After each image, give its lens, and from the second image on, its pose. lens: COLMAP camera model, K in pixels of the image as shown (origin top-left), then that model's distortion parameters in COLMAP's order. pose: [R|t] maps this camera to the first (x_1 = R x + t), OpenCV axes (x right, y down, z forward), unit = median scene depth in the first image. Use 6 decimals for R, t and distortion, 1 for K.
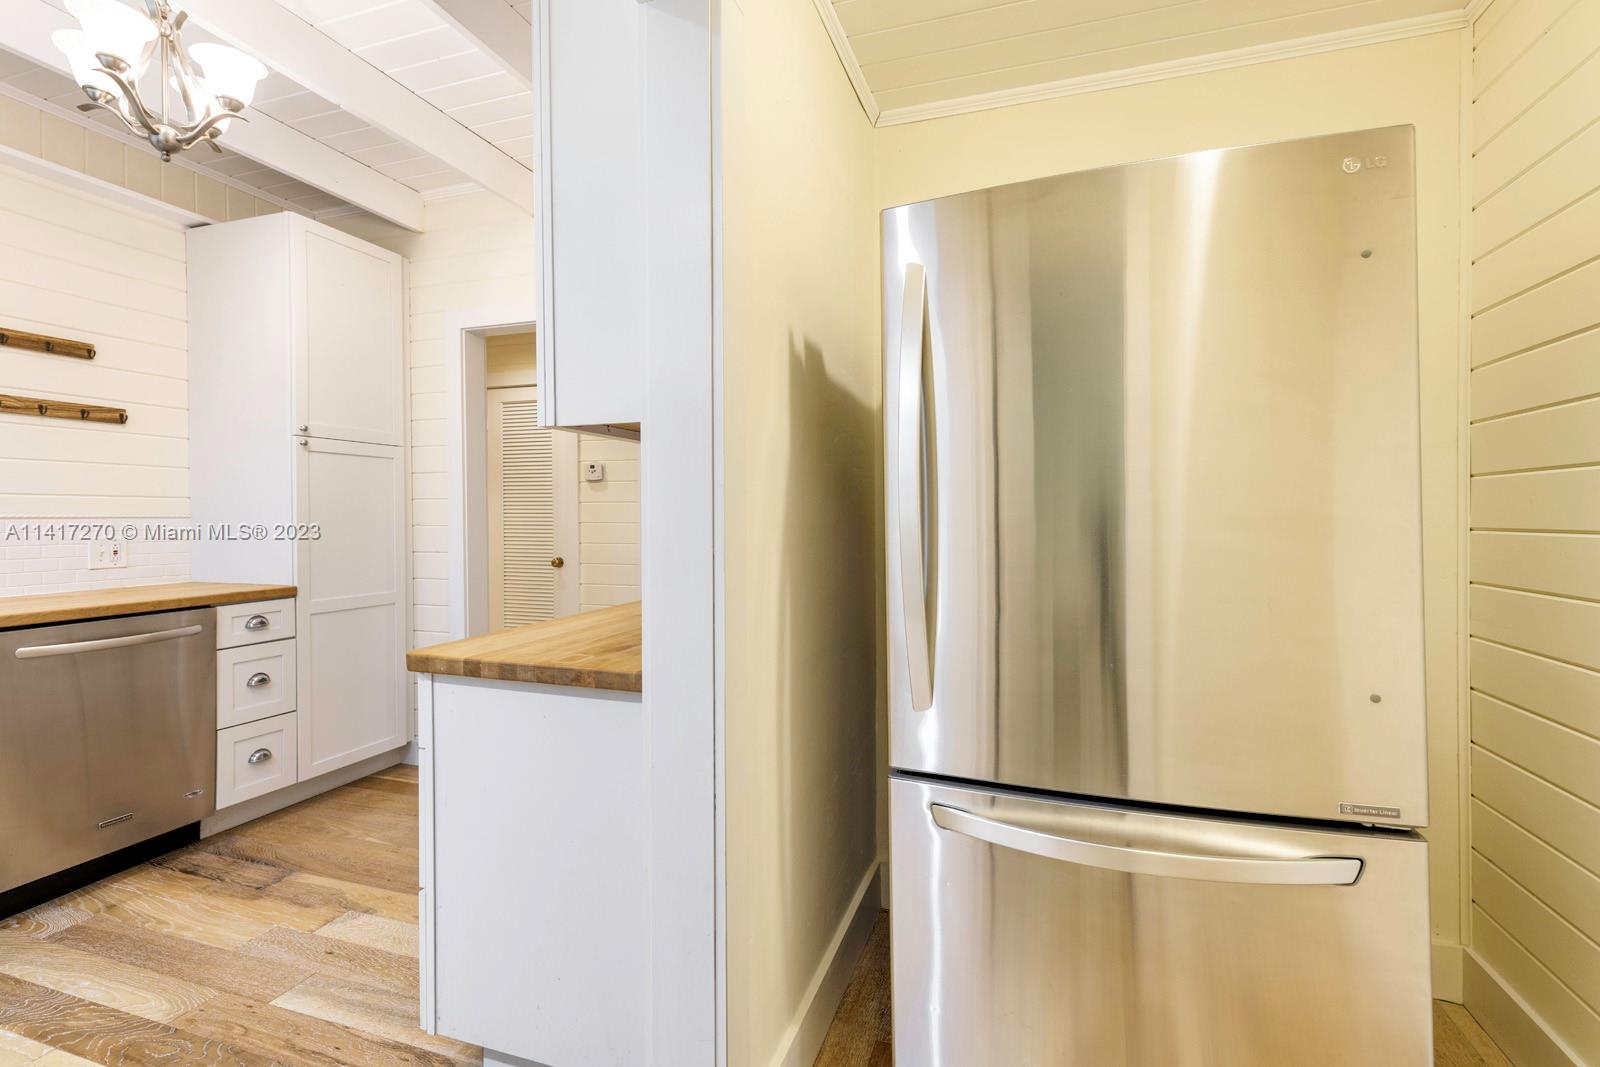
lens RADIAL K [[737.9, 0, 802.7], [0, 737.9, 521.4], [0, 0, 1]] dist [0.002805, 0.000234]
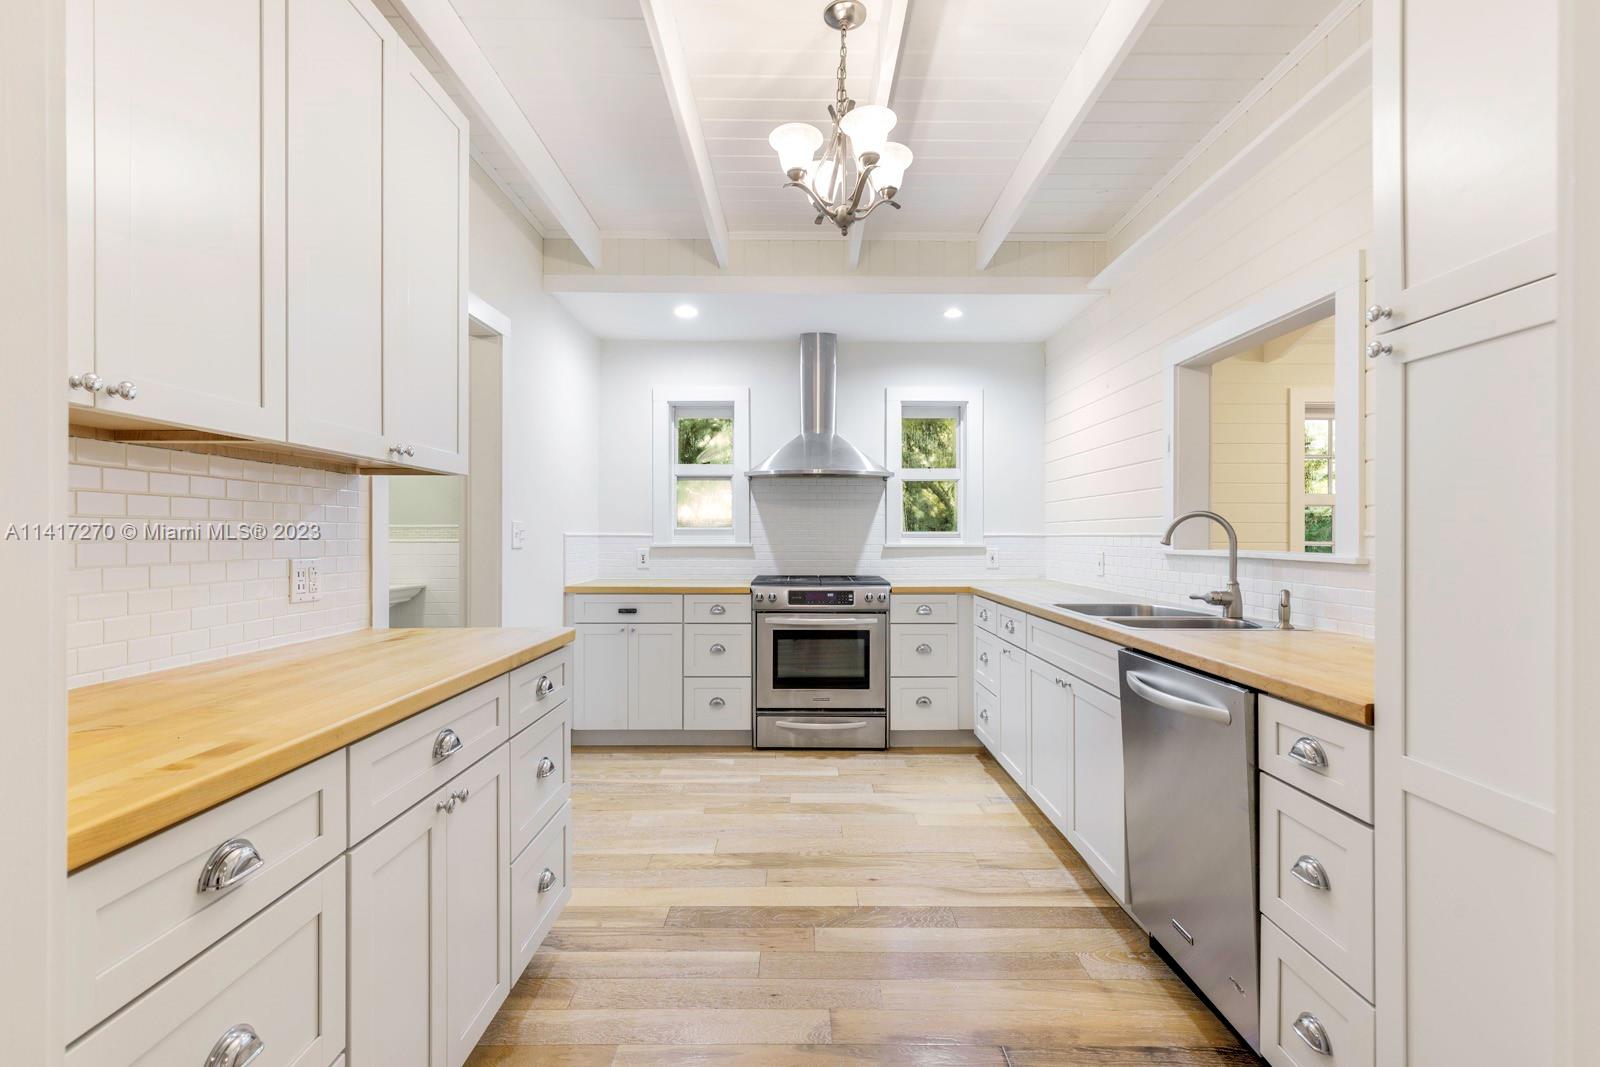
lens RADIAL K [[737.9, 0, 798.5], [0, 737.9, 531.8], [0, 0, 1]] dist [0.002805, 0.000234]
pose [[-0.948027, 0.000176, -0.318189, -0.338466], [-0.002691, 0.999960, 0.008571, -0.013580], [0.318177, 0.008982, -0.947989, 1.738253]]
